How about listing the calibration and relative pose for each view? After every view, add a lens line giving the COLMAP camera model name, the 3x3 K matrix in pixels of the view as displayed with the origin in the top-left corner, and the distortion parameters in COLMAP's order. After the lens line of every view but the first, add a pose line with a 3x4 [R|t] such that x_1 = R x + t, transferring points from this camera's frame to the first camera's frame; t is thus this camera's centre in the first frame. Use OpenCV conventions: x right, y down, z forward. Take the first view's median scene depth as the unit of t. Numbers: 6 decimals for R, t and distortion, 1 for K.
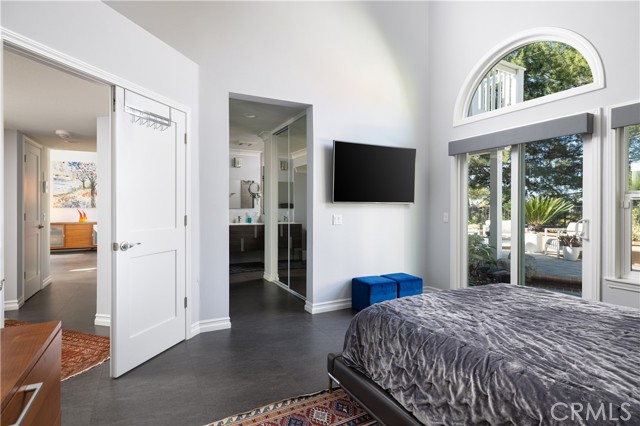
lens RADIAL K [[327.4, 0, 322.5], [0, 327.4, 210.7], [0, 0, 1]] dist [-0.005037, 0.000232]
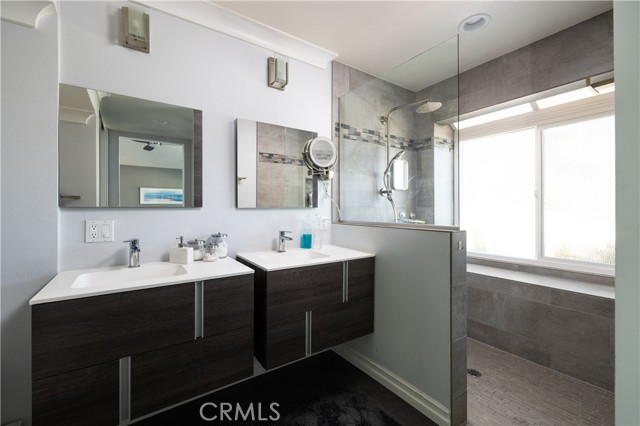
lens RADIAL K [[270.5, 0, 316.3], [0, 270.5, 208.9], [0, 0, 1]] dist [0.004463, 0.000669]
pose [[0.994685, -0.008536, 0.102612, -0.242058], [0.009548, 0.999910, -0.009374, -0.003417], [-0.102522, 0.010304, 0.994677, 0.705022]]
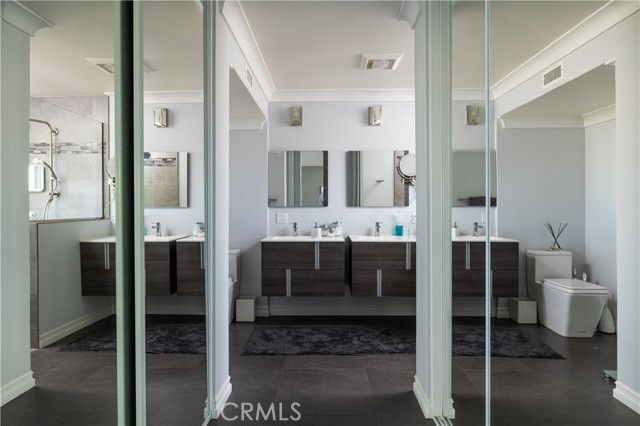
lens RADIAL K [[386.0, 0, 322.1], [0, 386.0, 208.5], [0, 0, 1]] dist [-0.002480, 0.000853]
pose [[0.872102, -0.006862, -0.489276, -0.041456], [0.003986, 0.999968, -0.006919, -0.000871], [0.489307, 0.004083, 0.872102, 0.439193]]
